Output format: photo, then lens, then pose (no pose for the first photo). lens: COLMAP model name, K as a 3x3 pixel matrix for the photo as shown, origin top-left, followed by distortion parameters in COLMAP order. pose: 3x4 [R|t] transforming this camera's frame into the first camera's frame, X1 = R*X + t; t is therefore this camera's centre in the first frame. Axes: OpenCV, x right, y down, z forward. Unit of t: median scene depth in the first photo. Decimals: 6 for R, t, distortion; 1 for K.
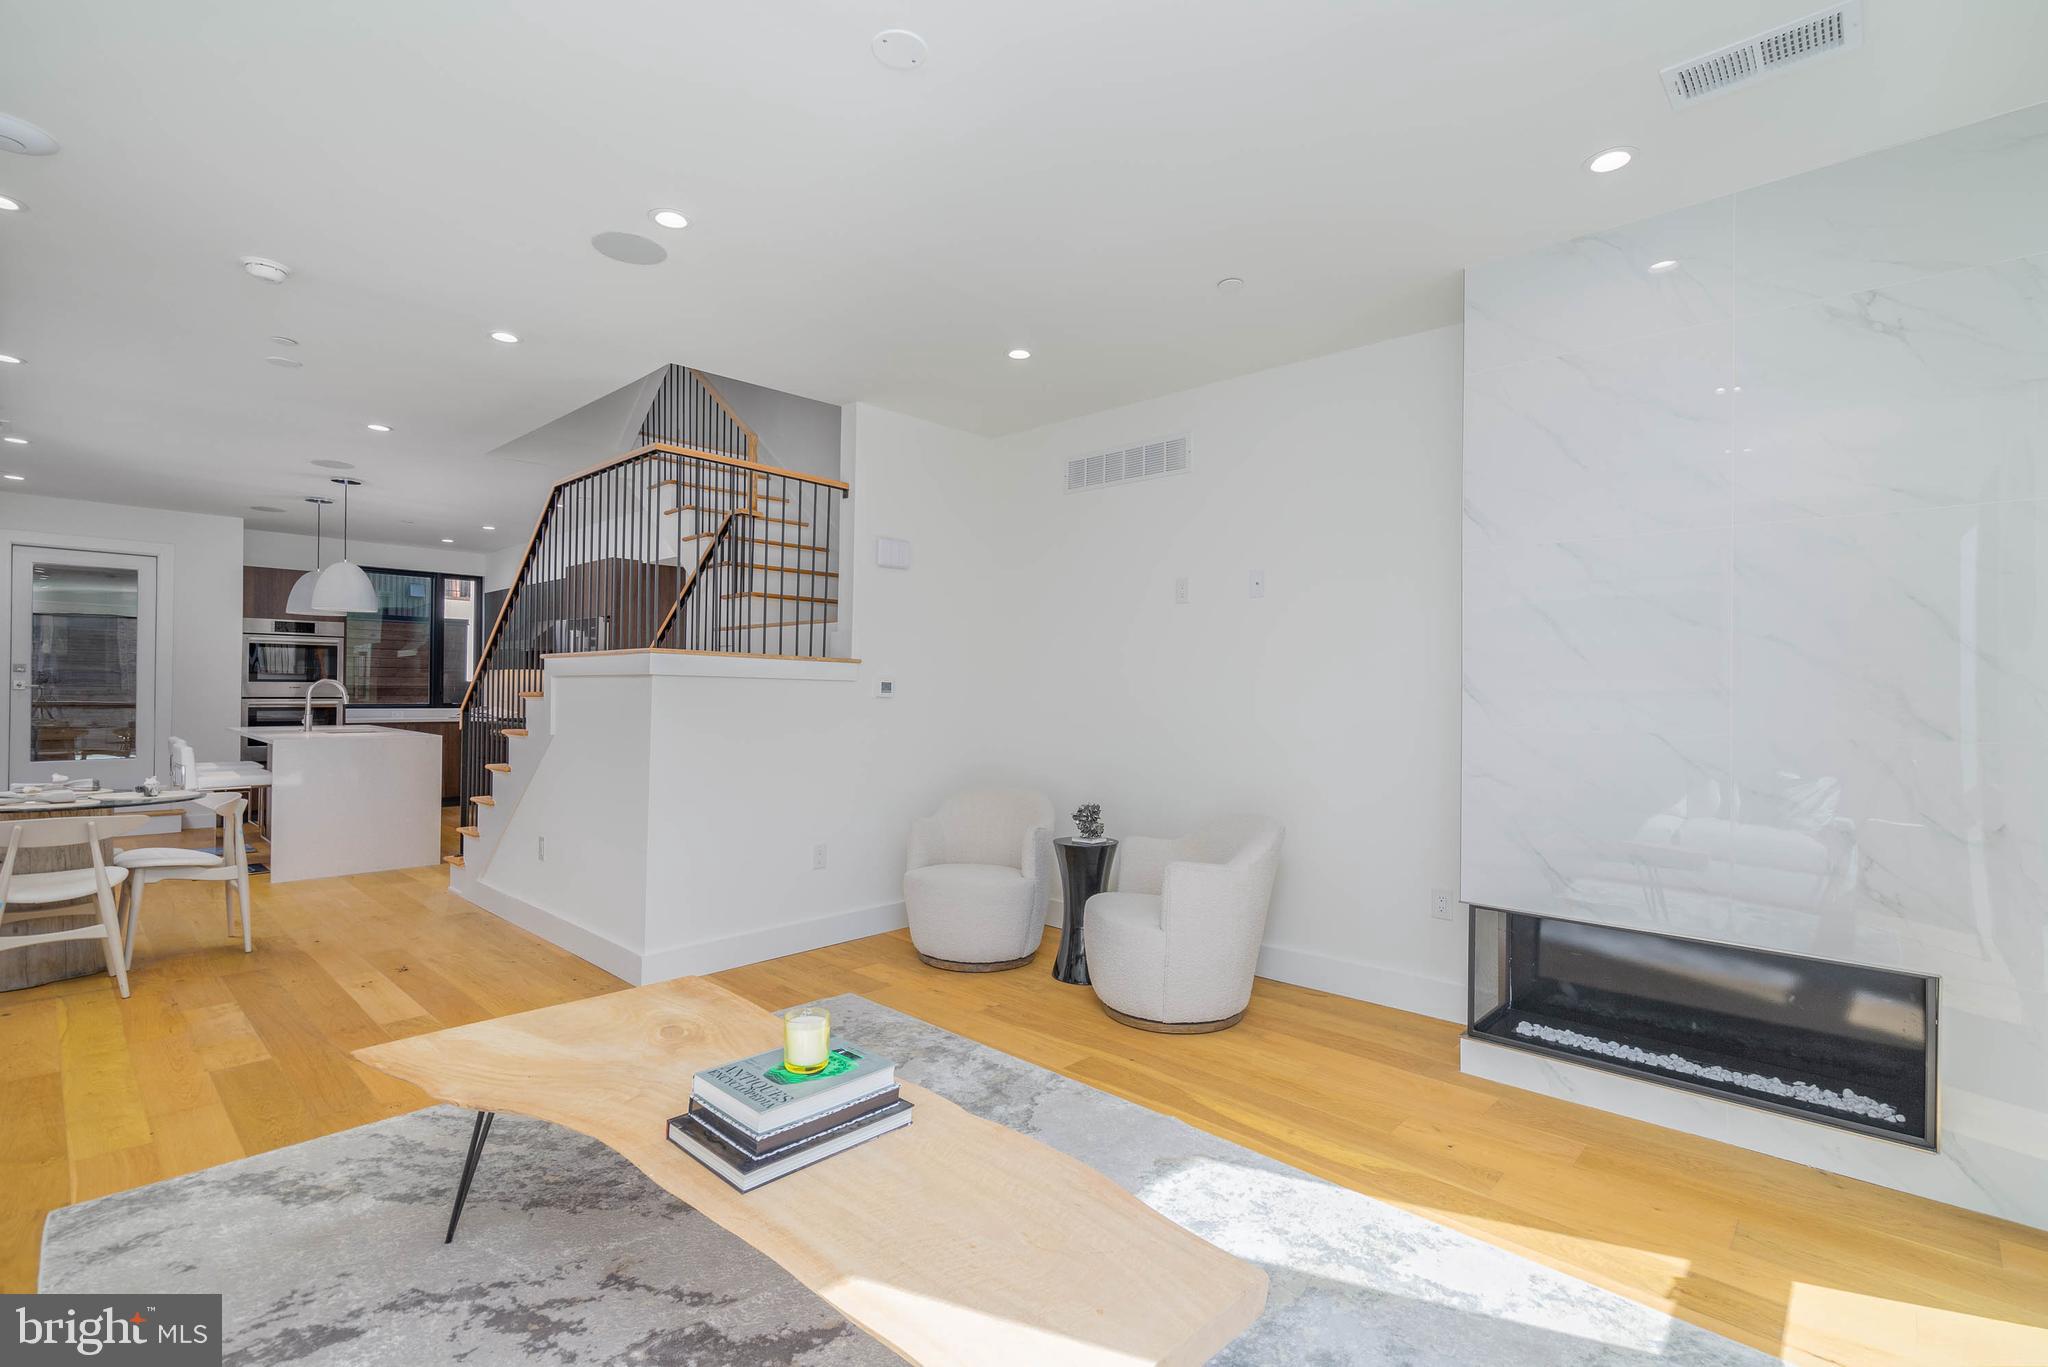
lens RADIAL K [[931.9, 0, 1023.2], [0, 931.9, 687.8], [0, 0, 1]] dist [-0.006422, 0.004886]
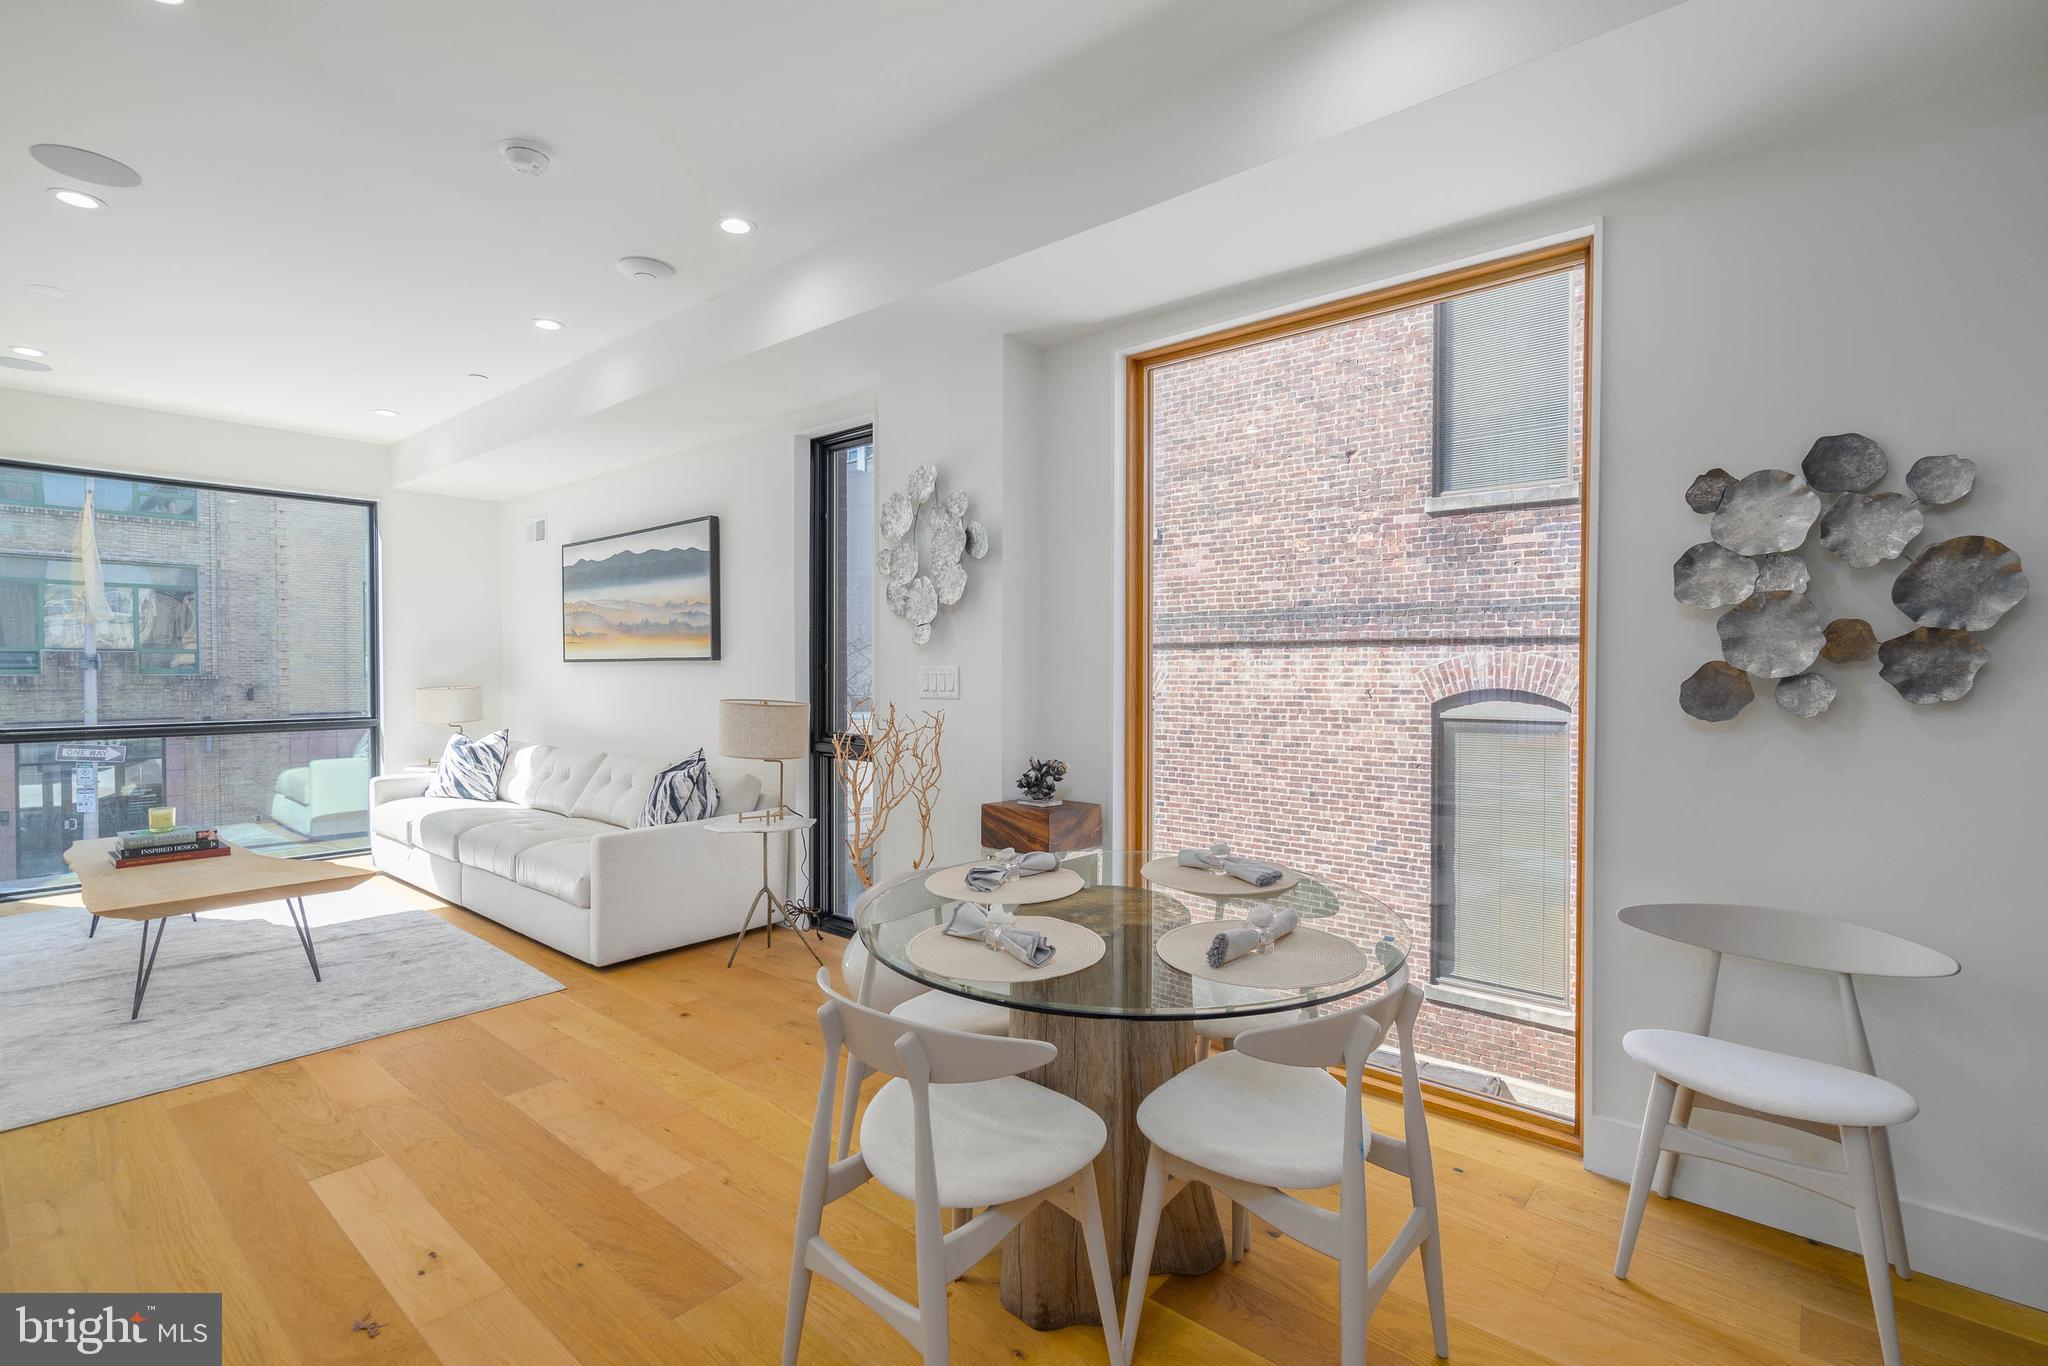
lens RADIAL K [[931.9, 0, 1012.7], [0, 931.9, 679.0], [0, 0, 1]] dist [-0.006422, 0.004886]
pose [[-0.999157, -0.011541, -0.039389, -0.930617], [-0.011950, 0.999877, 0.010176, -0.005467], [0.039266, 0.010638, -0.999172, 1.409477]]
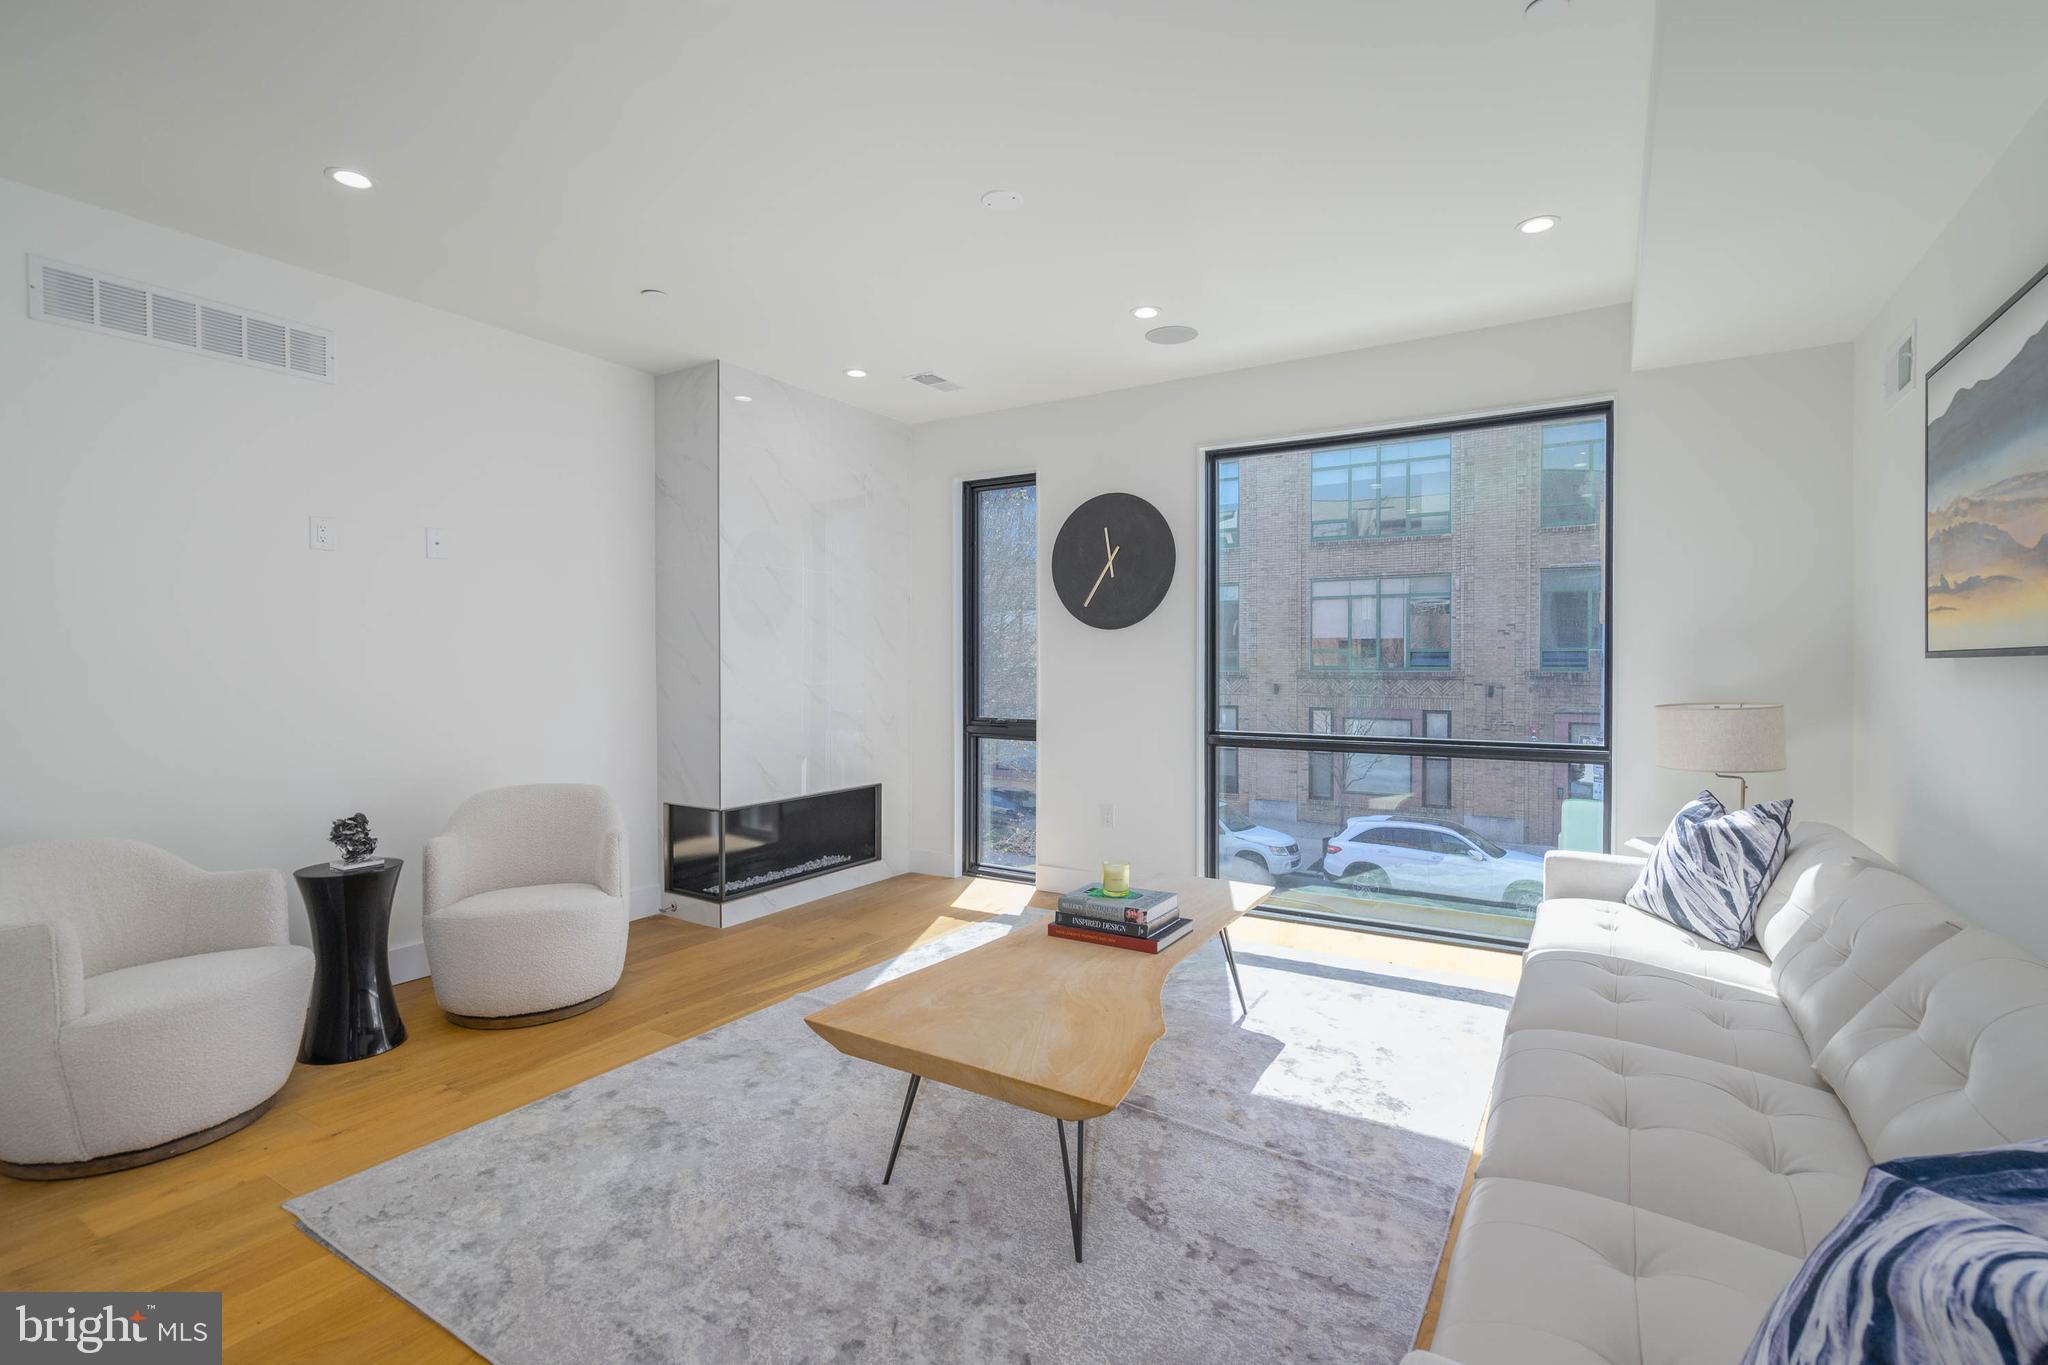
lens RADIAL K [[931.9, 0, 1033.5], [0, 931.9, 673.8], [0, 0, 1]] dist [-0.006422, 0.004886]
pose [[-0.202243, -0.023016, 0.979065, -0.758630], [-0.006034, 0.999734, 0.022256, -0.008220], [-0.979317, -0.001406, -0.202328, 0.617543]]
